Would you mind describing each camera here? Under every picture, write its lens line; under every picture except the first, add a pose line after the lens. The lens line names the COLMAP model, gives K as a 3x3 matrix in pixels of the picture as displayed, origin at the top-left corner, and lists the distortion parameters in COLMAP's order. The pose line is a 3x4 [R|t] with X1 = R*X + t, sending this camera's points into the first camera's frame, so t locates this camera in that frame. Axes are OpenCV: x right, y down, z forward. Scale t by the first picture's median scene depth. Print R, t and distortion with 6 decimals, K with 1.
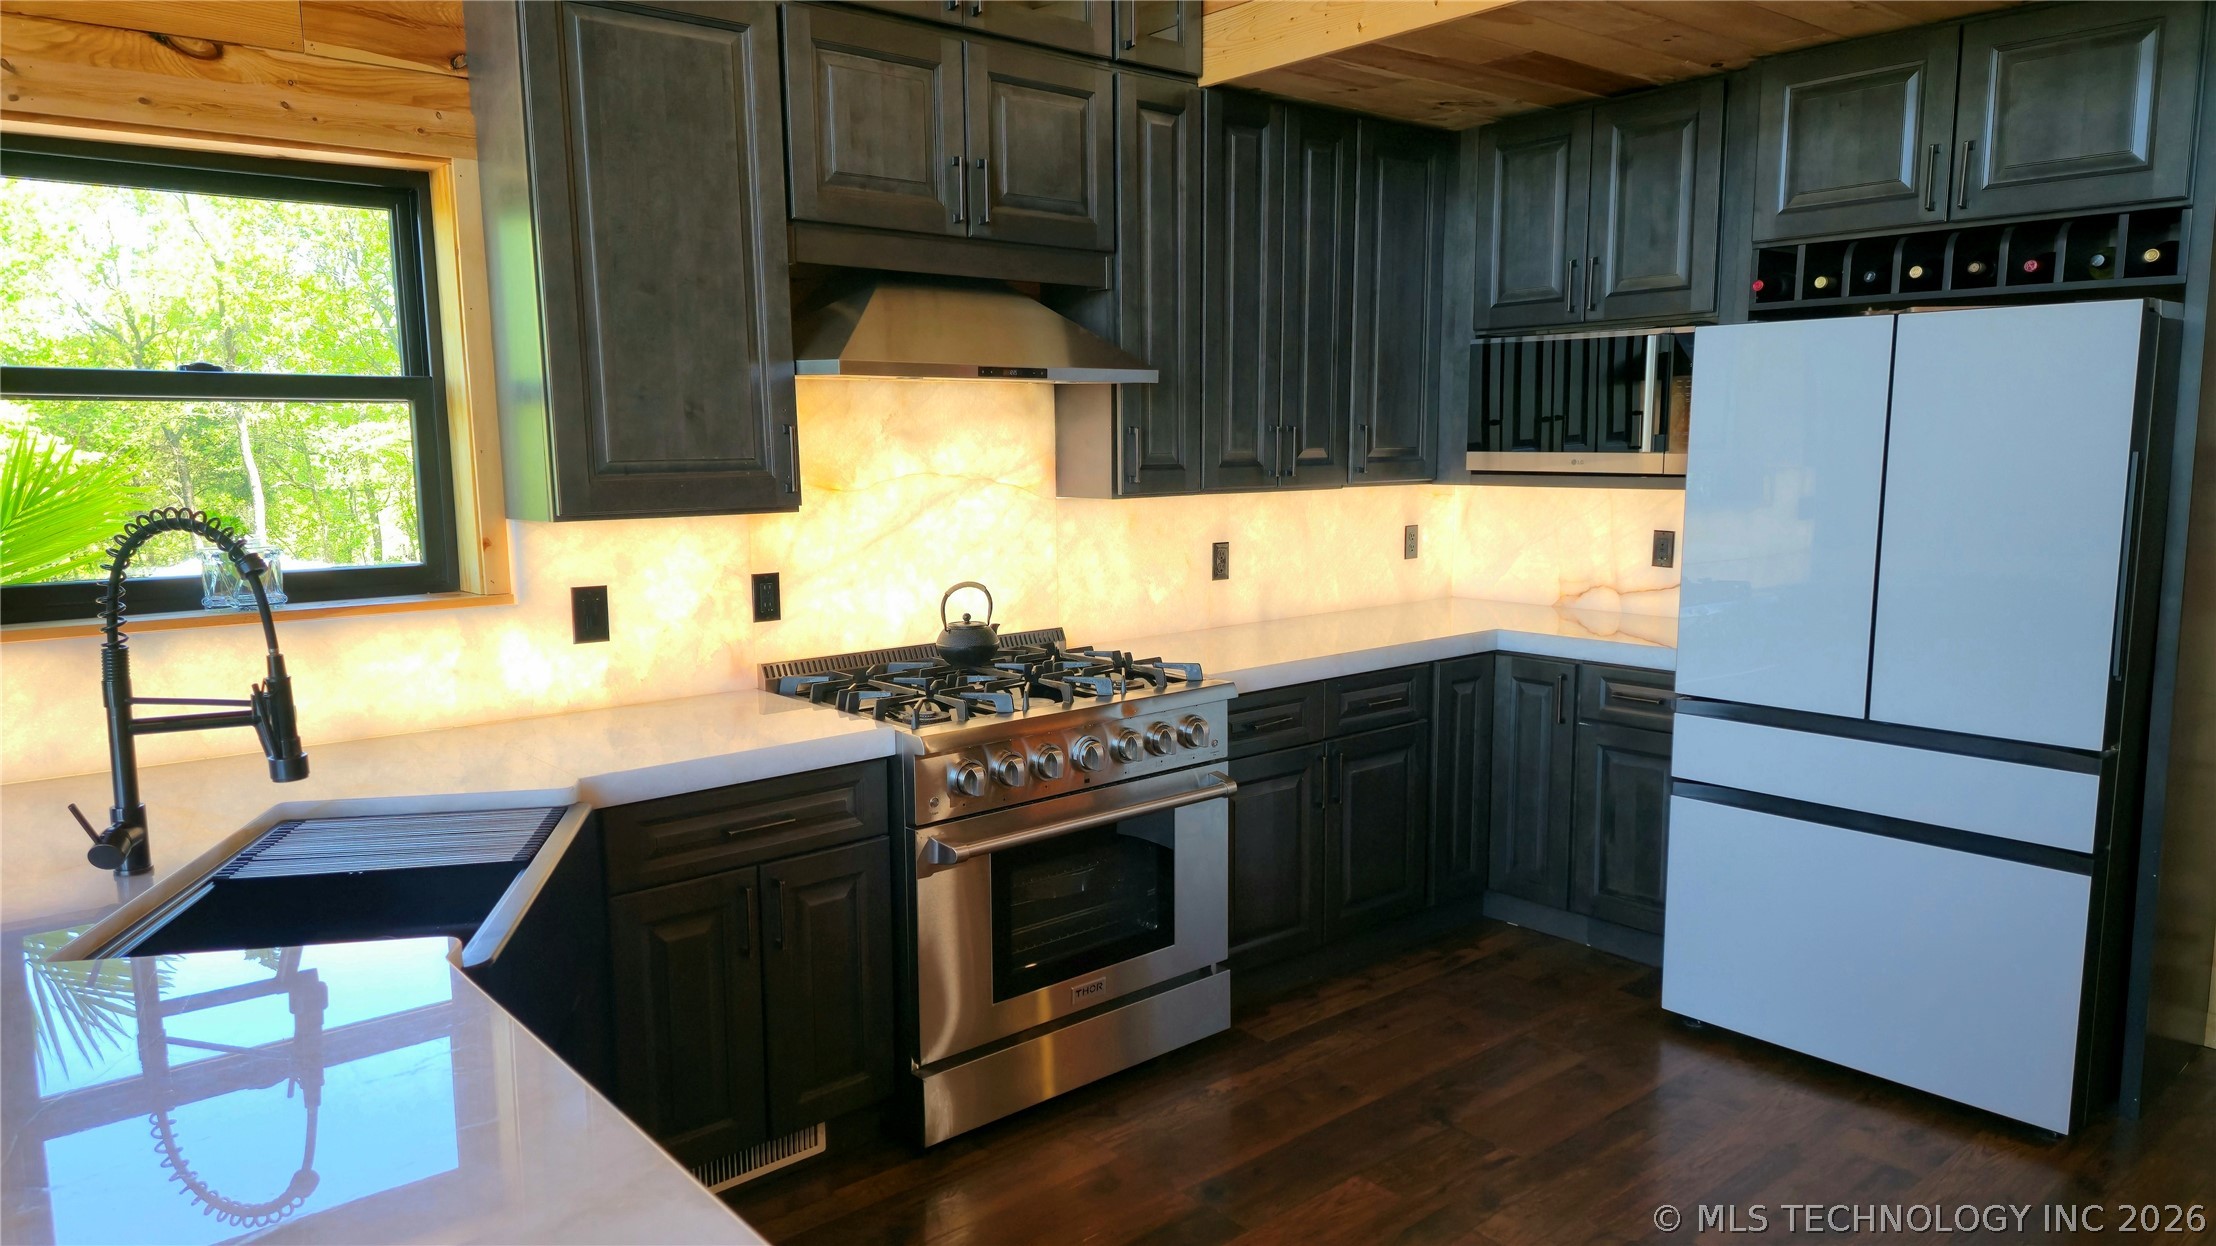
lens RADIAL K [[1457.4, 0, 1112.4], [0, 1457.4, 633.0], [0, 0, 1]] dist [0.073293, -0.063538]
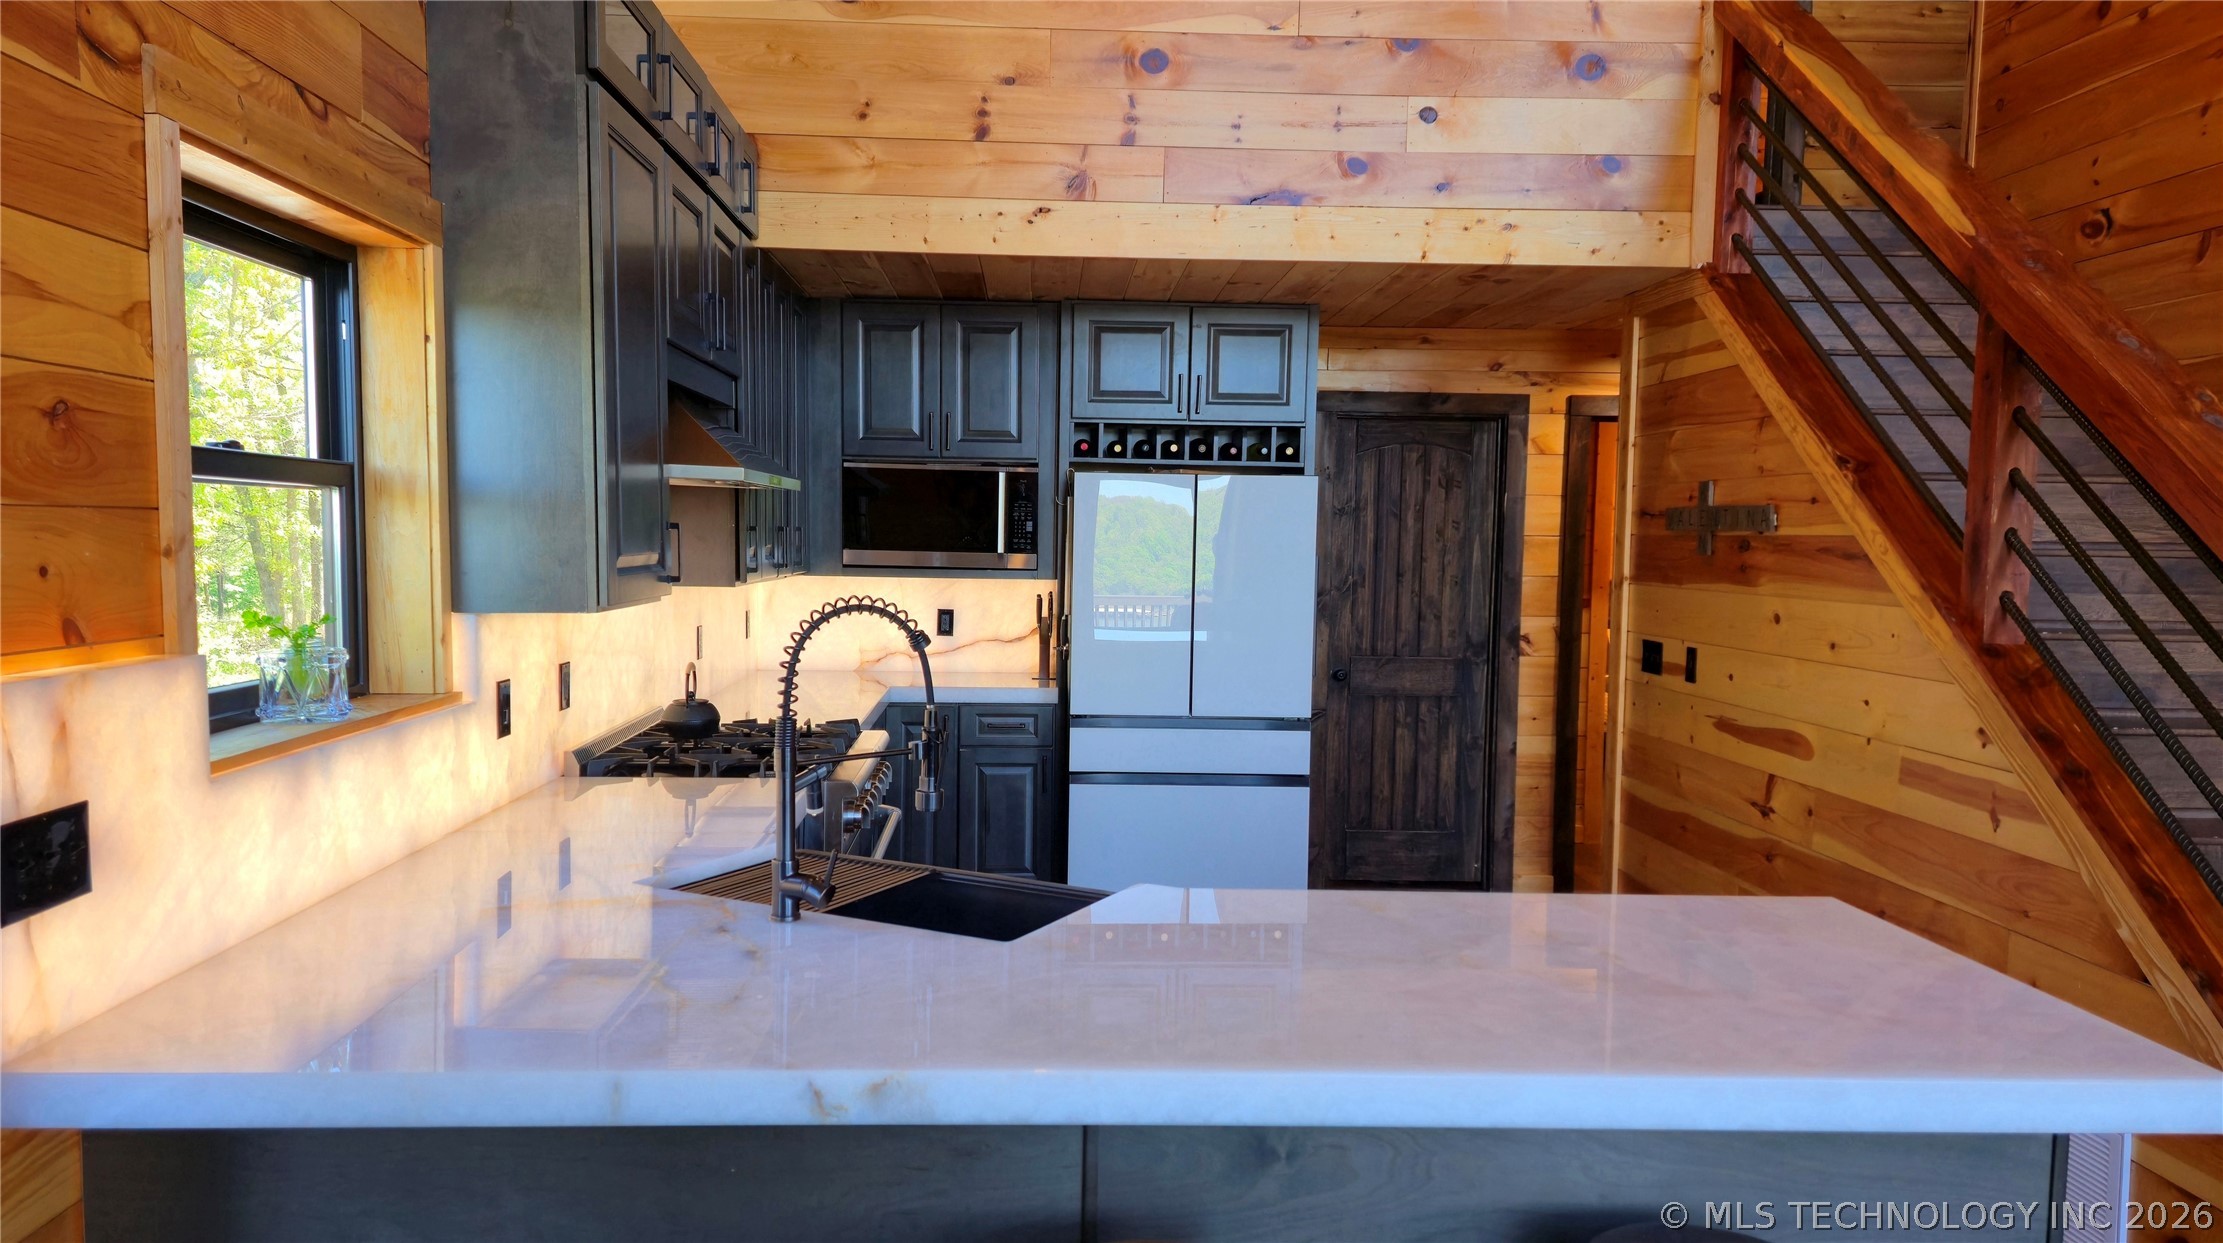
lens RADIAL K [[1472.8, 0, 1071.6], [0, 1472.8, 638.6], [0, 0, 1]] dist [0.080159, -0.083816]
pose [[0.624955, -0.038254, 0.779723, -0.762205], [0.085826, 0.996111, -0.019920, -0.005929], [-0.775928, 0.079370, 0.625808, 0.064758]]
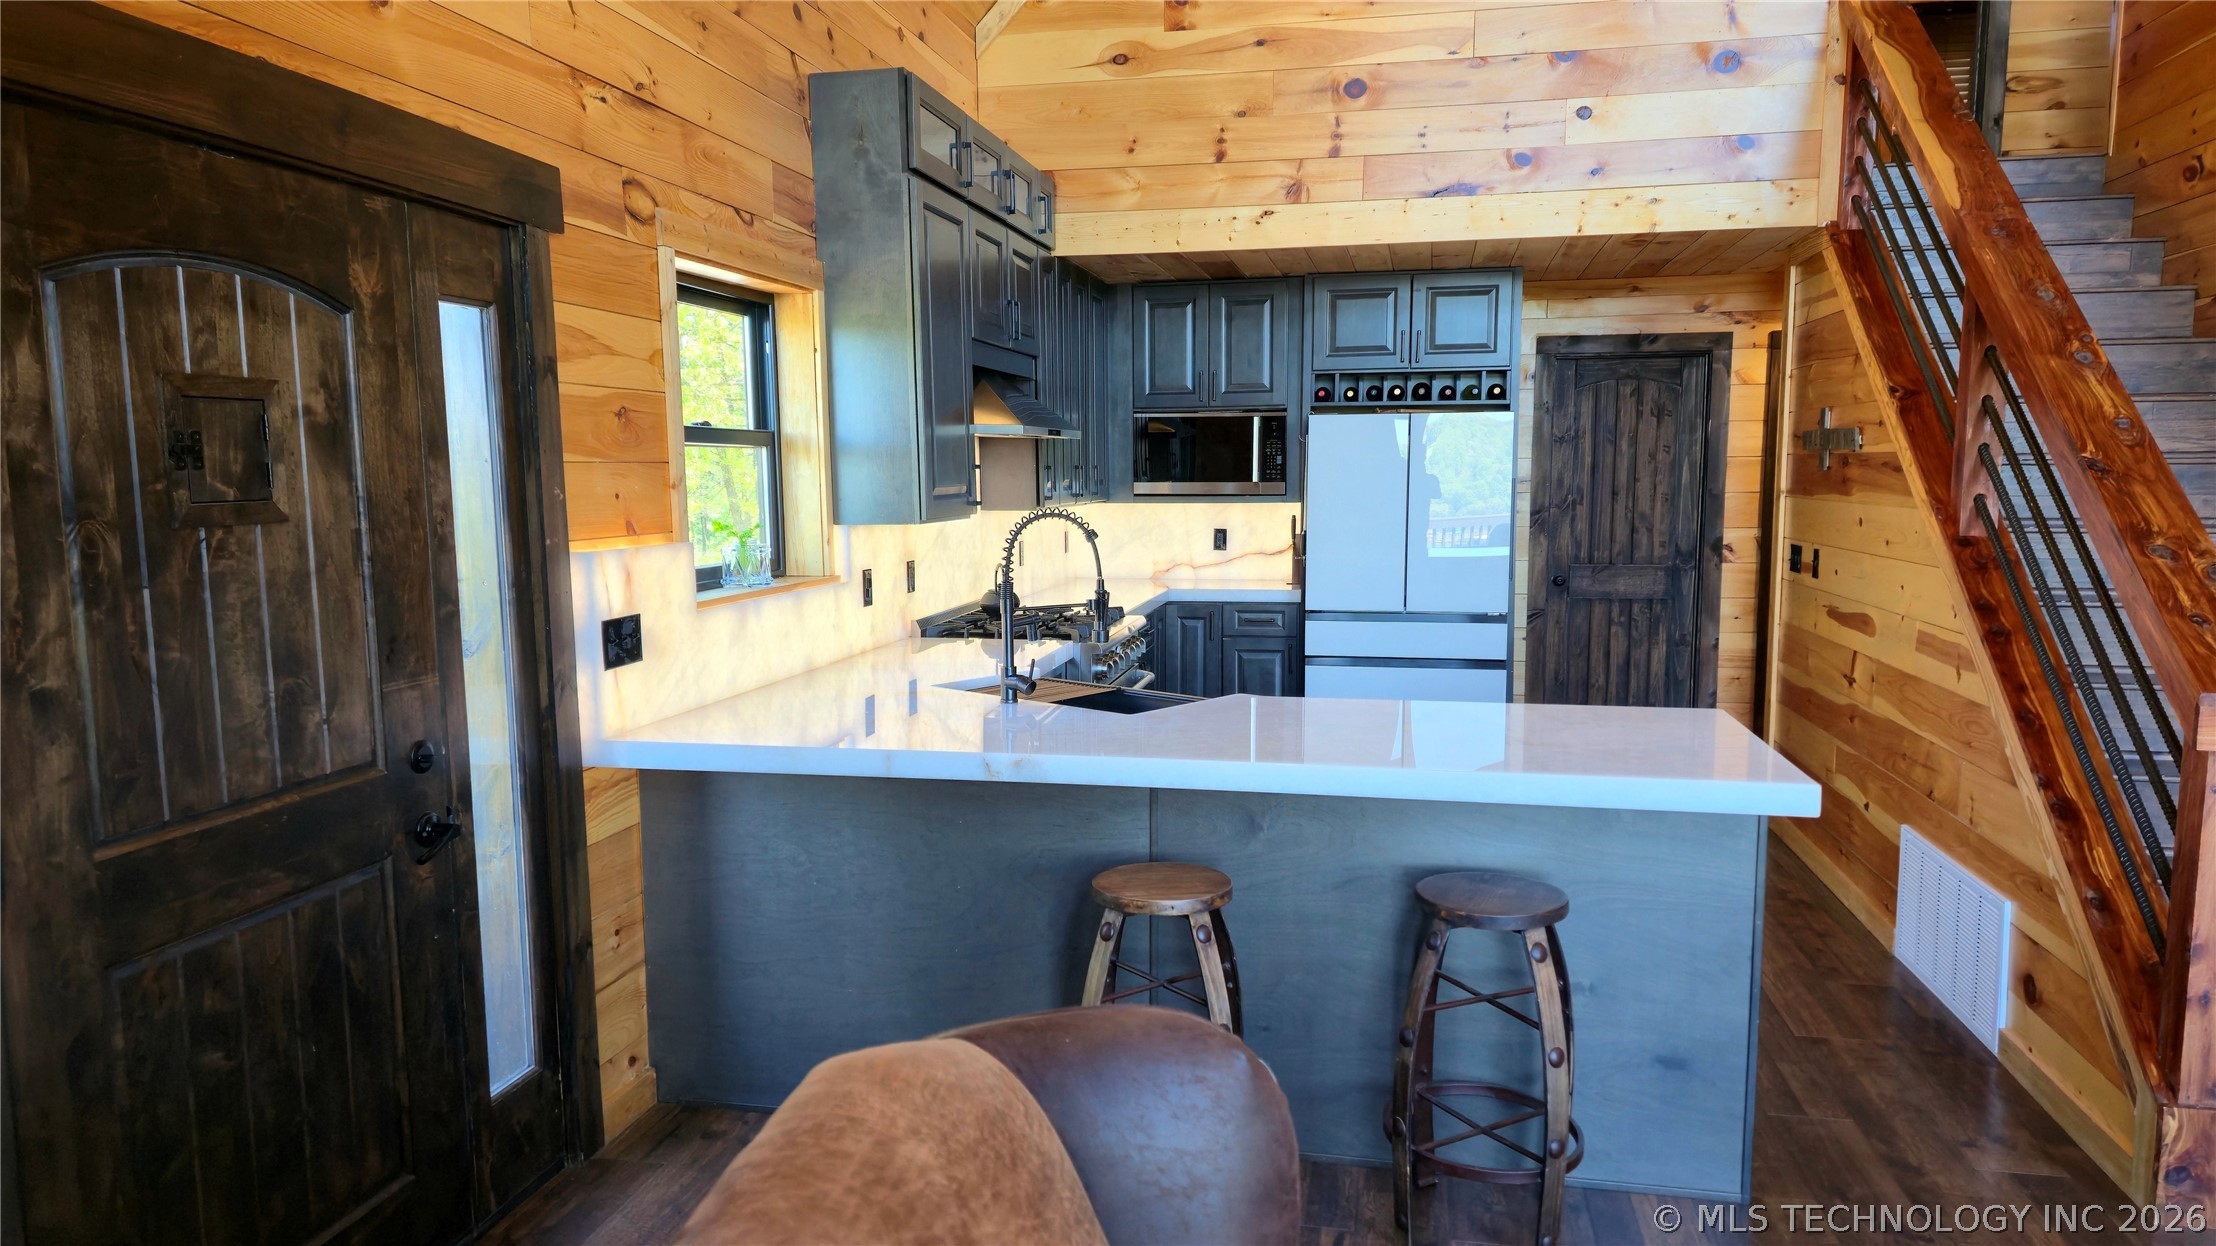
lens RADIAL K [[1419.6, 0, 1111.6], [0, 1419.6, 634.3], [0, 0, 1]] dist [0.064422, -0.060341]
pose [[0.791733, -0.068876, 0.606972, -0.896825], [0.083218, 0.996521, 0.004531, 0.042575], [-0.605172, 0.046923, 0.794710, -0.274652]]
